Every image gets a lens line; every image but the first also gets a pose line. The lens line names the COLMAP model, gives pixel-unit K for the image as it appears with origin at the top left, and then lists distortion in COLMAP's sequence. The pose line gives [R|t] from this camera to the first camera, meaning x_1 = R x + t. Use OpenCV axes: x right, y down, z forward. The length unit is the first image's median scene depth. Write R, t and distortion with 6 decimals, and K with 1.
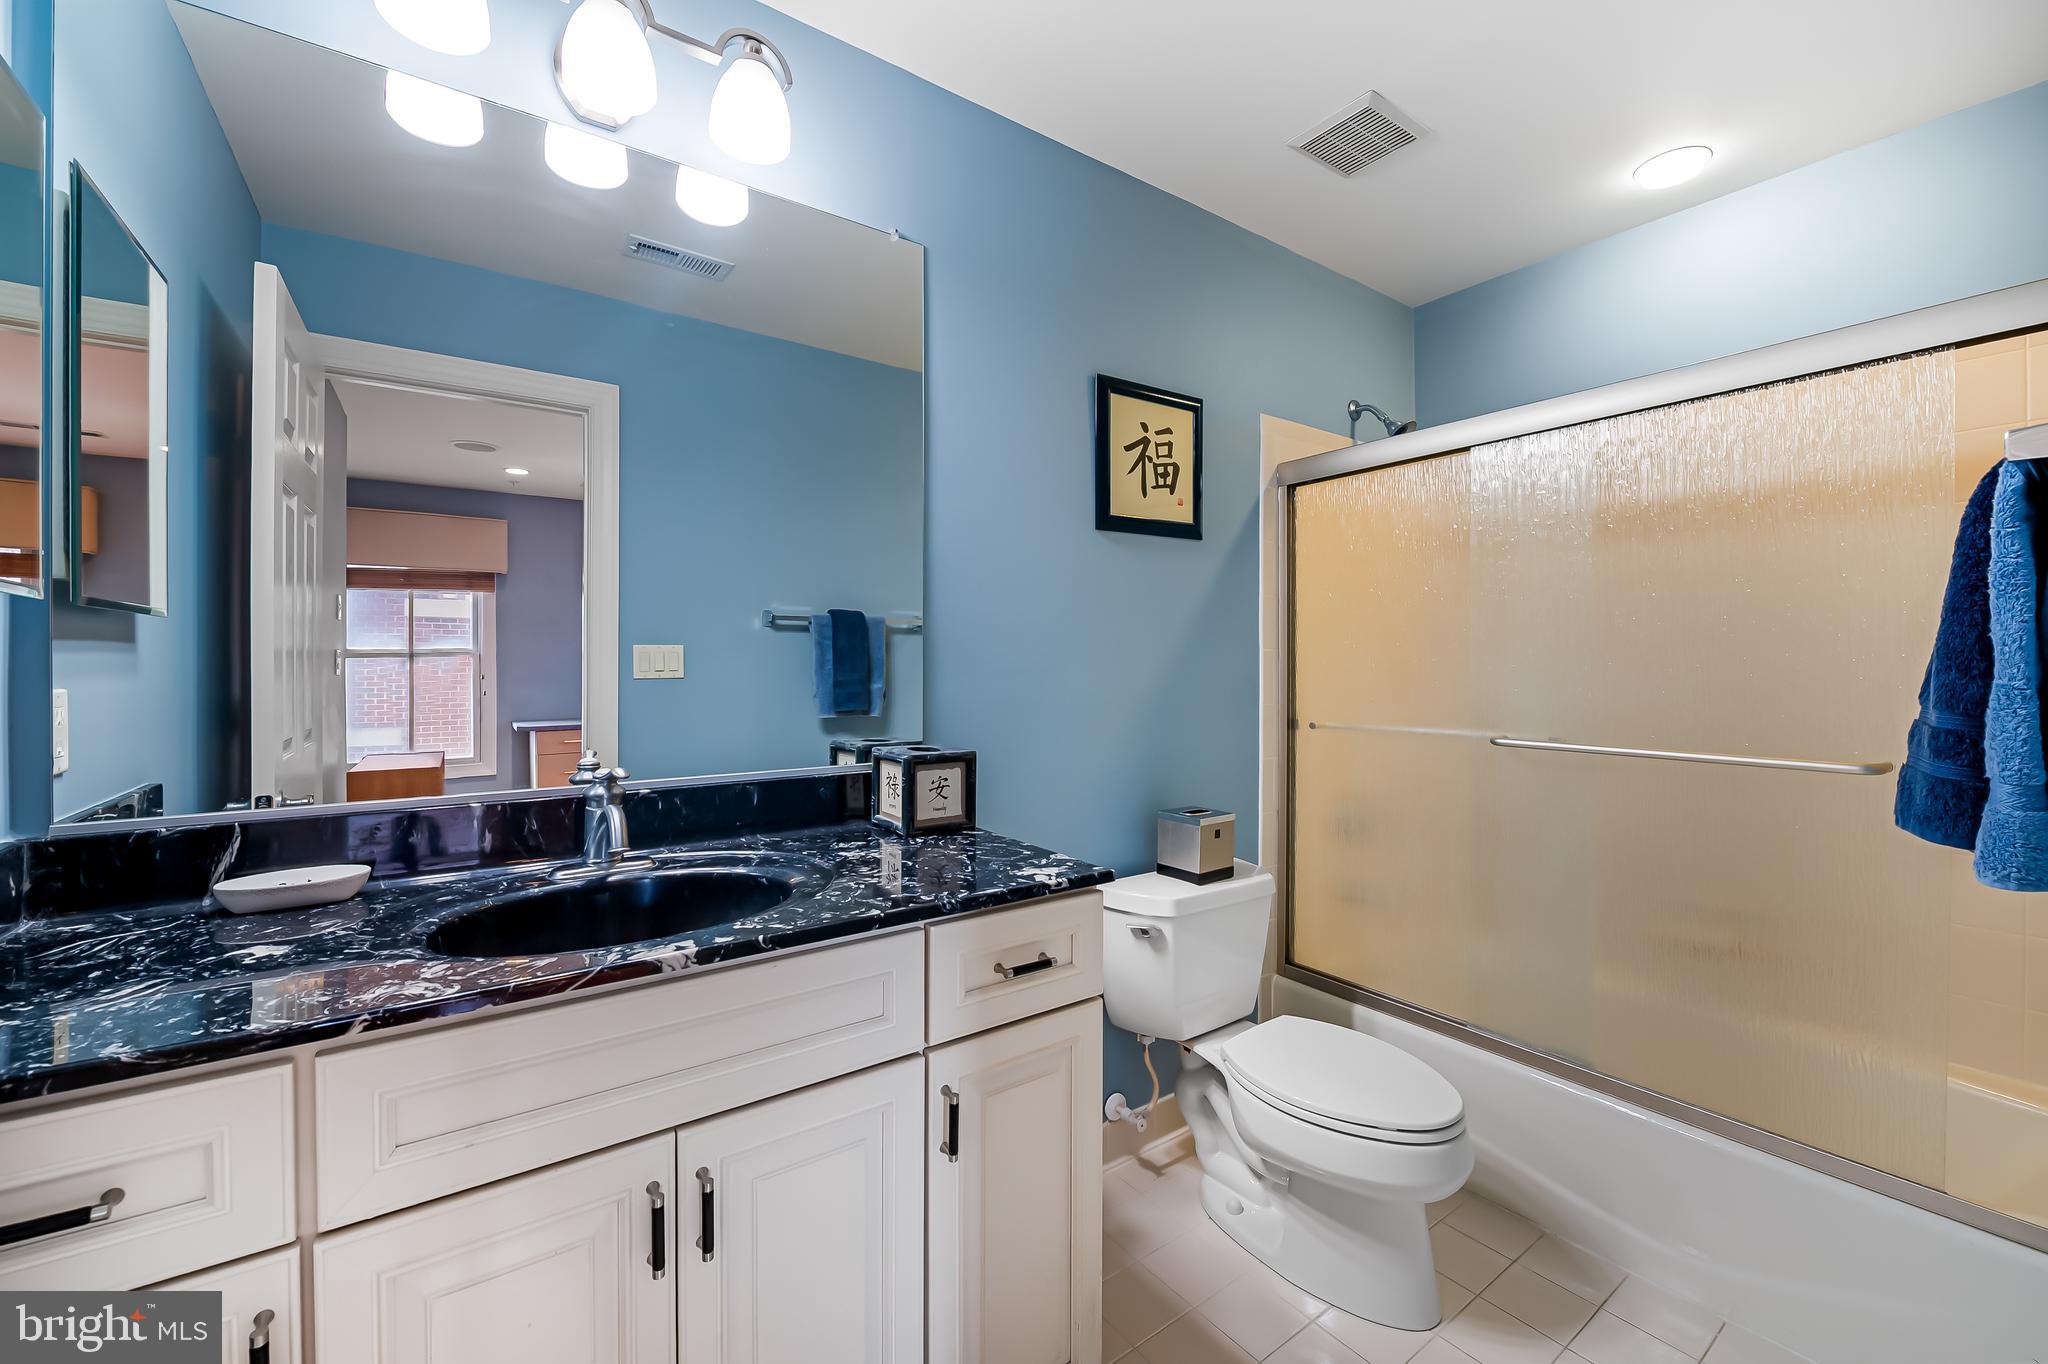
lens RADIAL K [[829.4, 0, 1025.8], [0, 829.4, 672.2], [0, 0, 1]] dist [-0.001817, -0.001977]
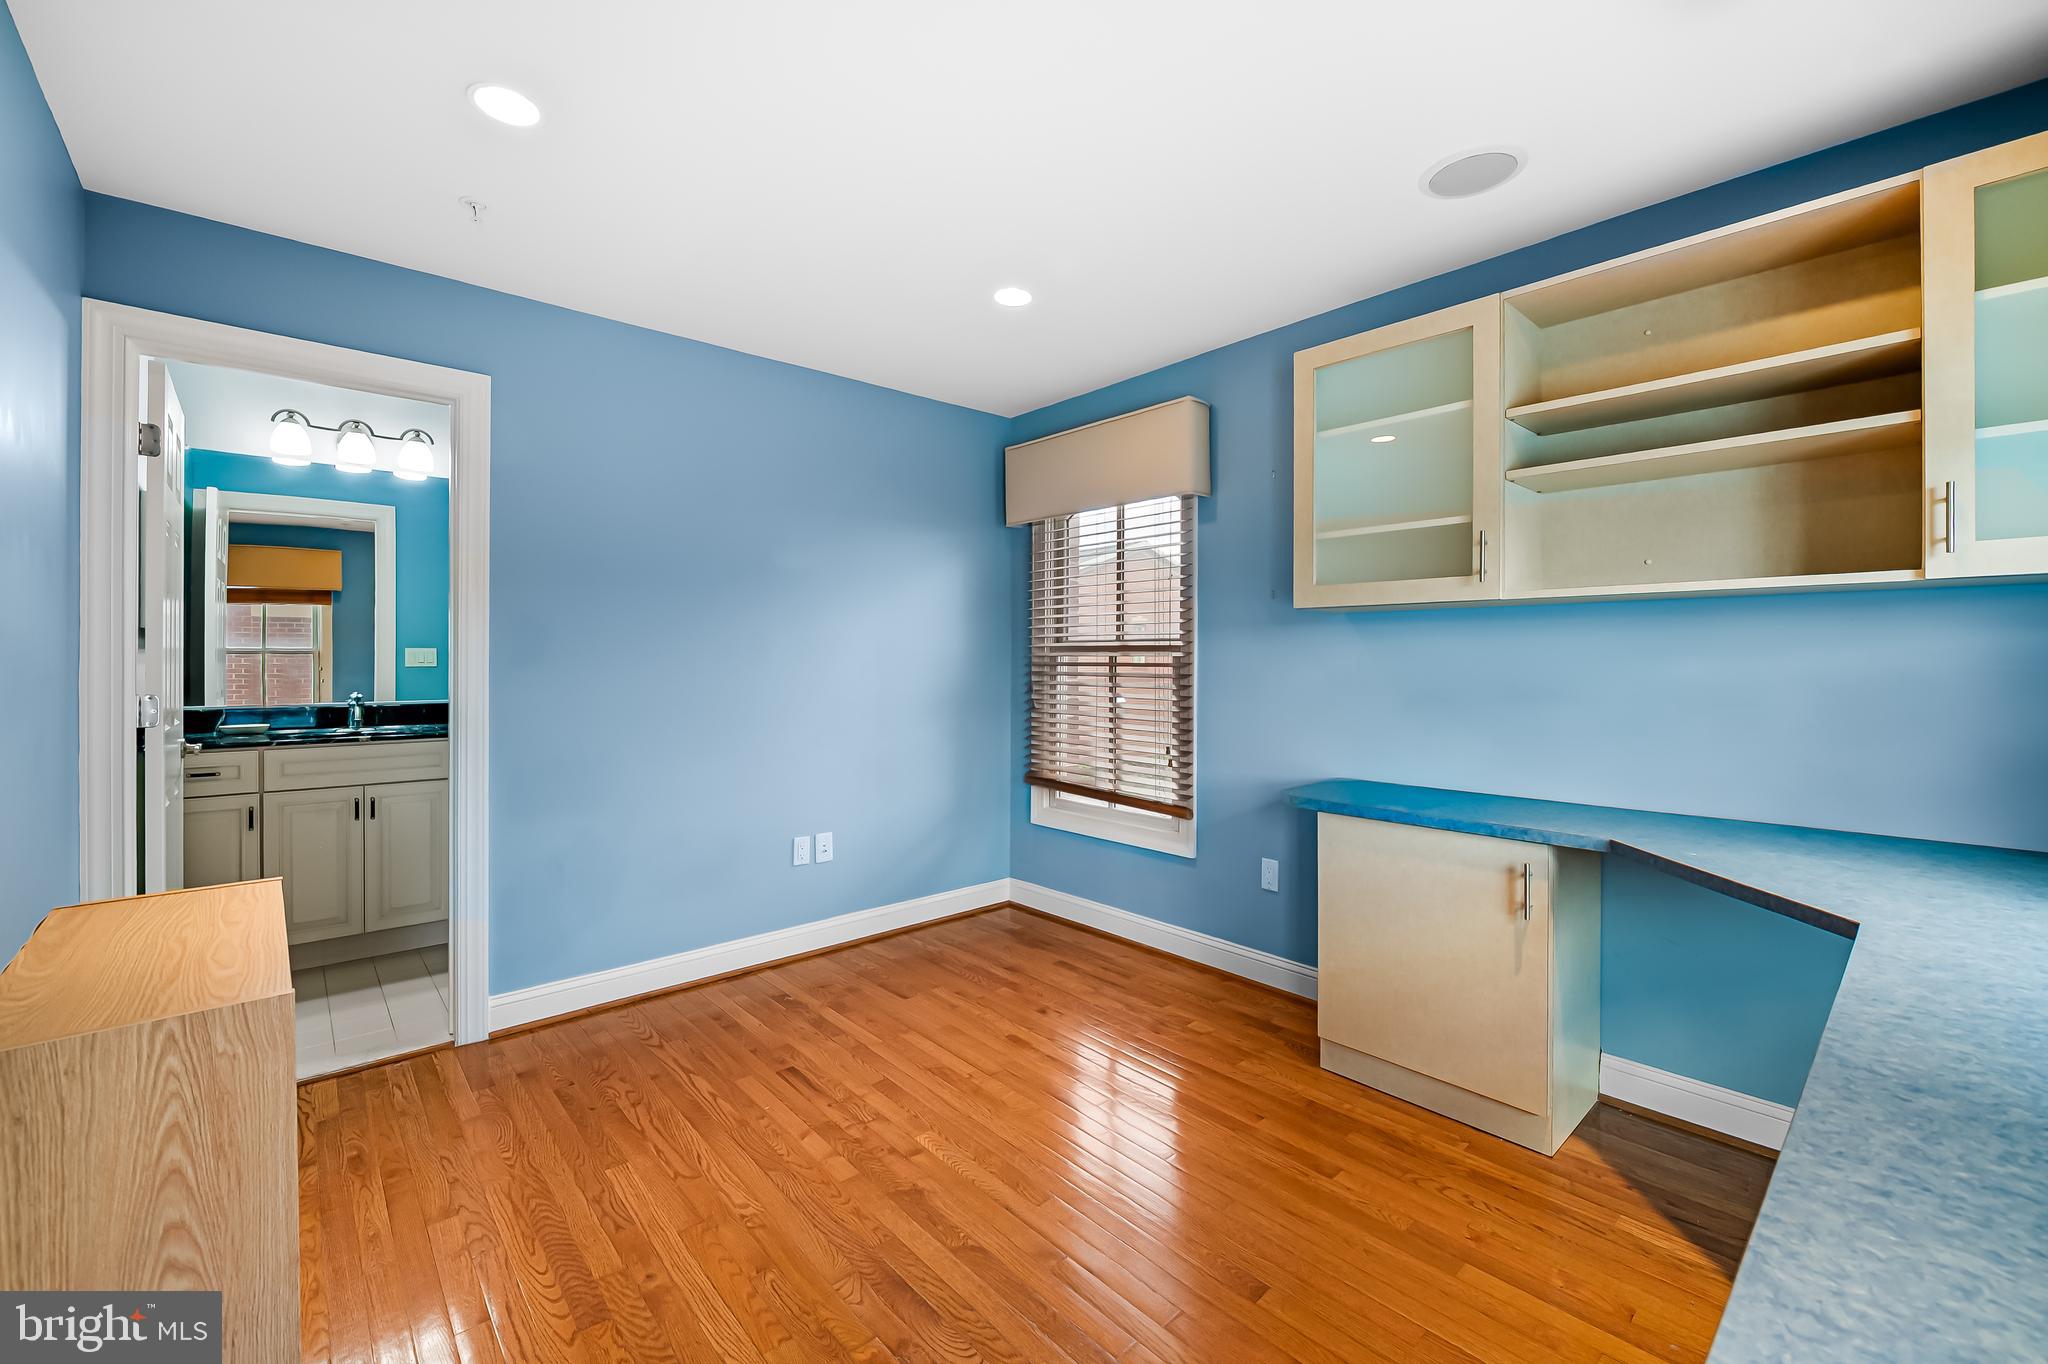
lens RADIAL K [[829.4, 0, 1024.6], [0, 829.4, 671.0], [0, 0, 1]] dist [-0.001817, -0.001977]
pose [[0.993275, 0.000301, 0.115775, 1.323588], [-0.000840, 0.999989, 0.004604, 0.014389], [-0.115772, -0.004670, 0.993265, -1.916280]]
